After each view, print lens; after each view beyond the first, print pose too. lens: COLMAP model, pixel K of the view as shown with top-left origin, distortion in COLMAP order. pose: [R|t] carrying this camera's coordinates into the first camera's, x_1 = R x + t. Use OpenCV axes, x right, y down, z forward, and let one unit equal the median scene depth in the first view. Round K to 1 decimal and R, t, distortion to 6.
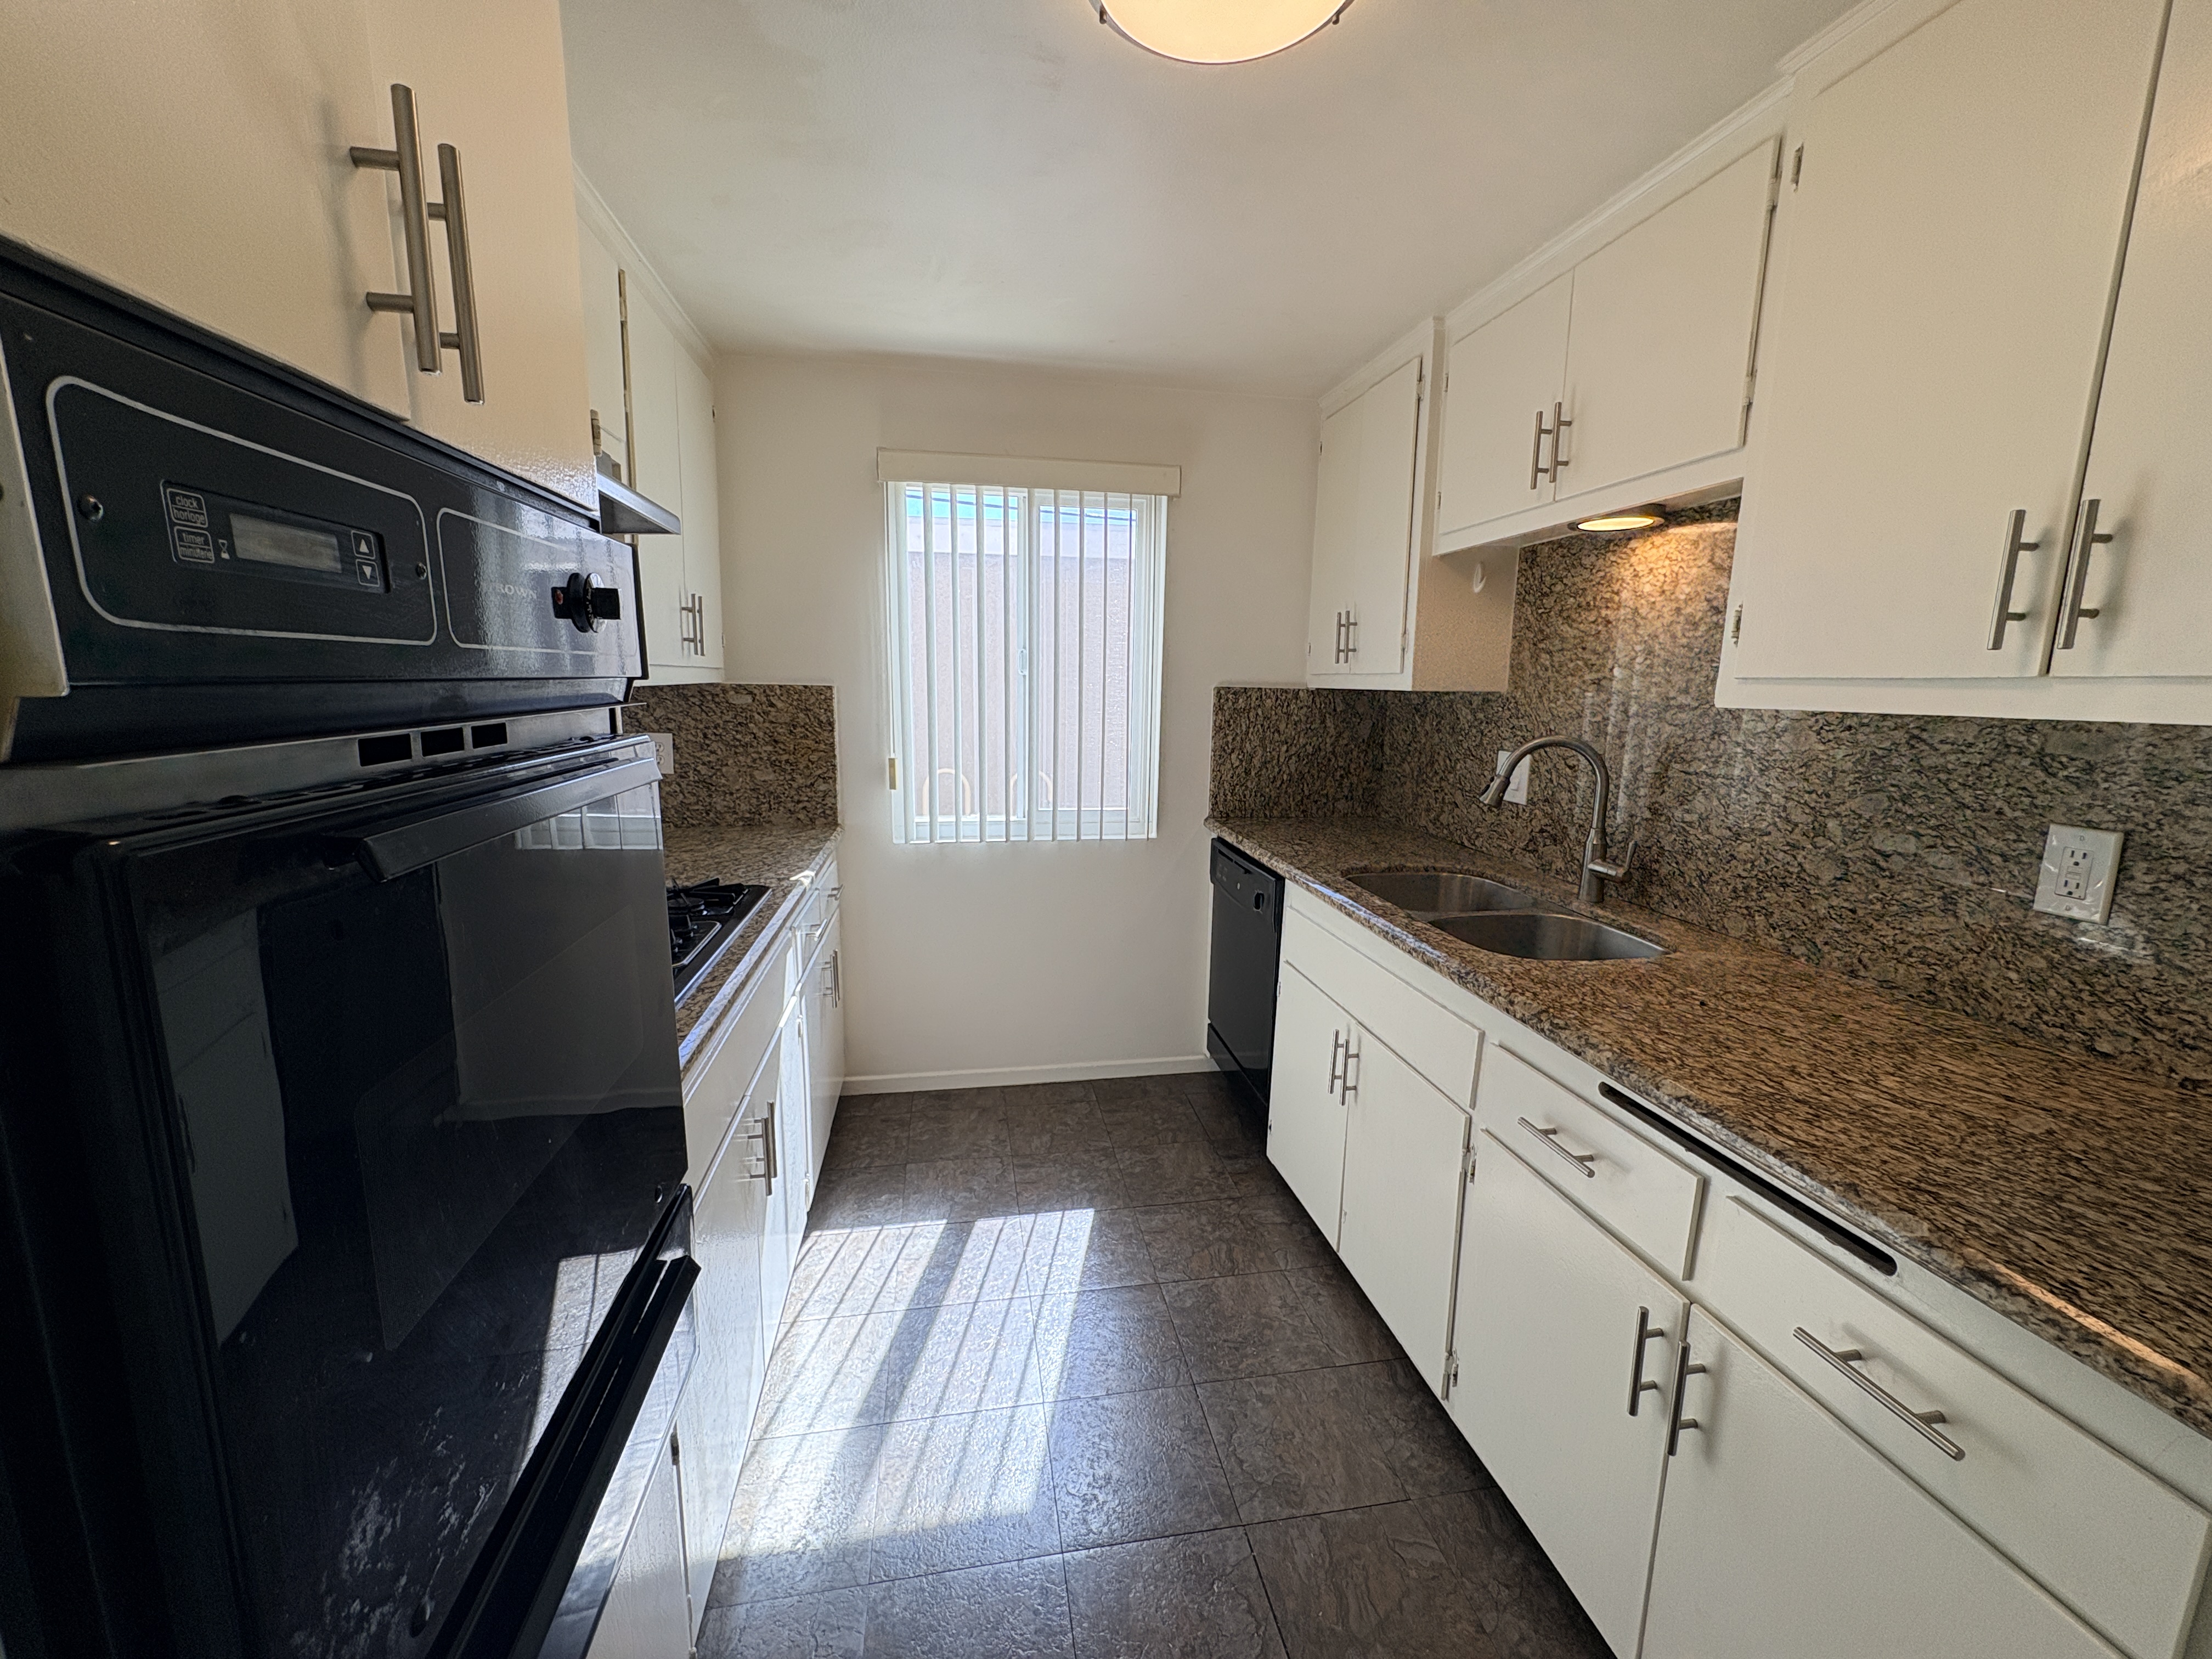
lens RADIAL K [[883.5, 0, 1106.0], [0, 883.5, 829.5], [0, 0, 1]] dist [-0.000847, 0.000444]
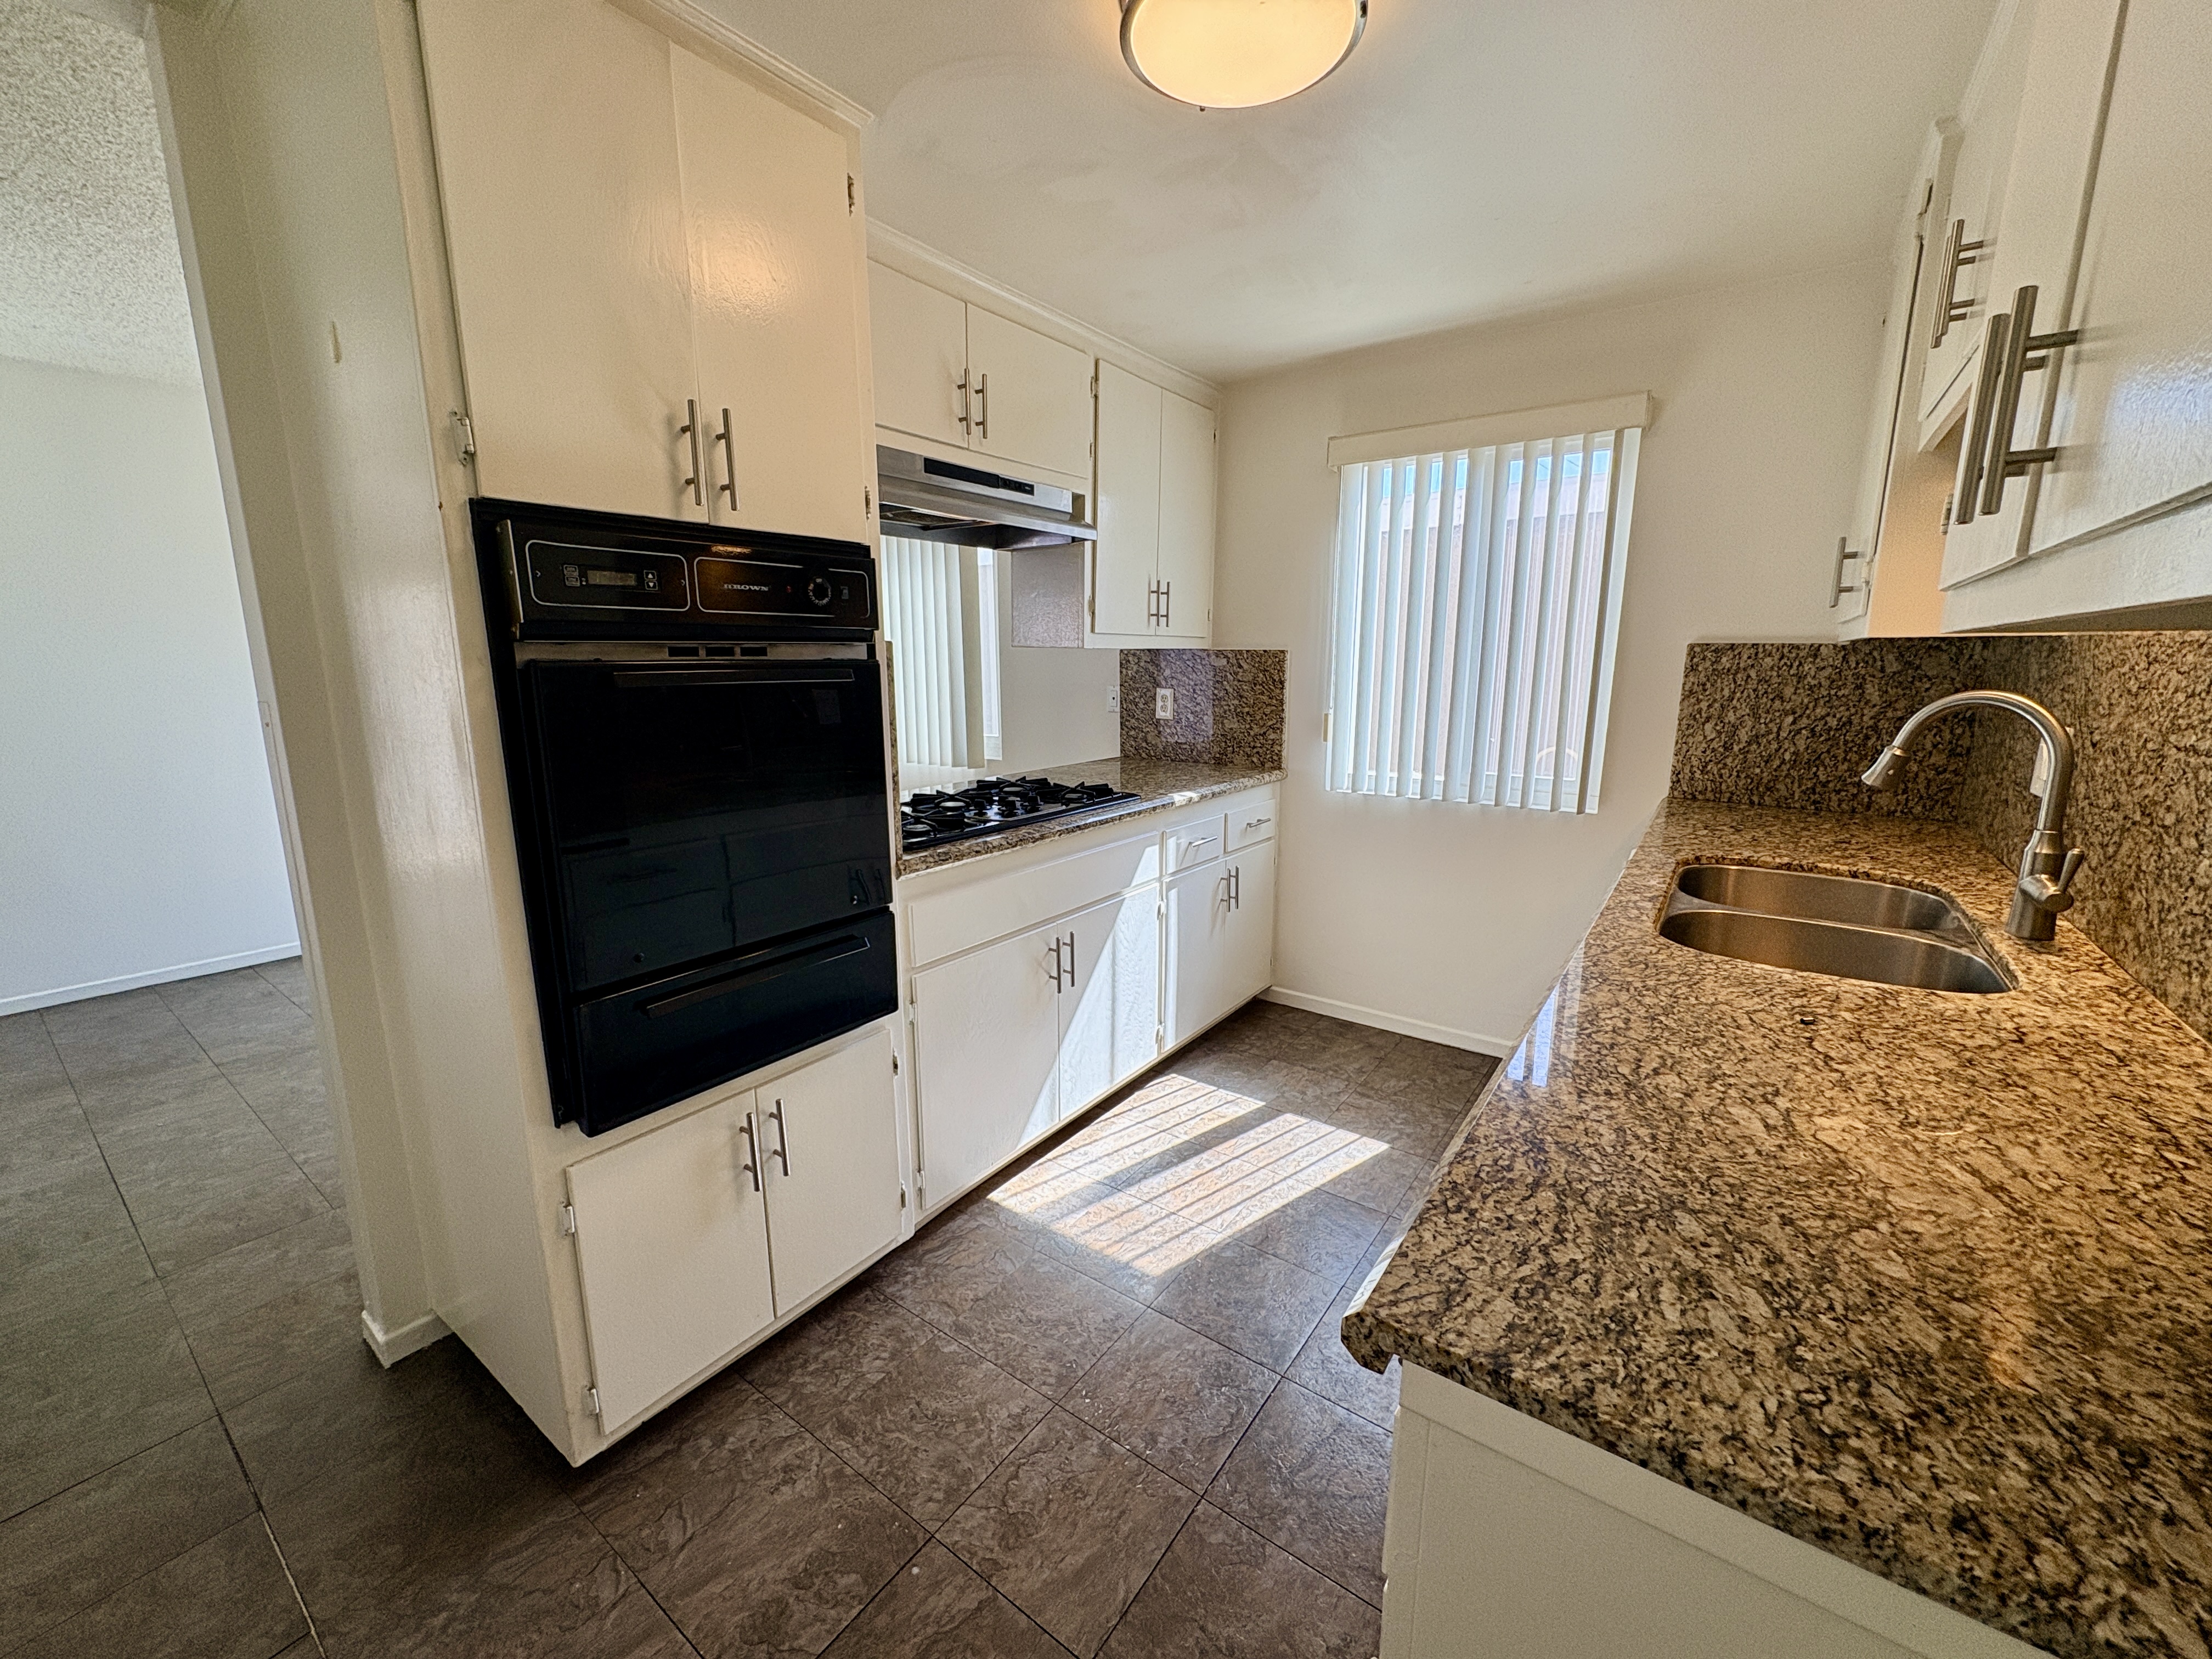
lens RADIAL K [[883.5, 0, 1106.0], [0, 883.5, 829.5], [0, 0, 1]] dist [-0.000847, 0.000444]
pose [[0.694528, 0.123721, -0.708749, 0.668946], [-0.110334, 0.991766, 0.065005, 0.041988], [0.710956, 0.033051, 0.702460, 0.020535]]
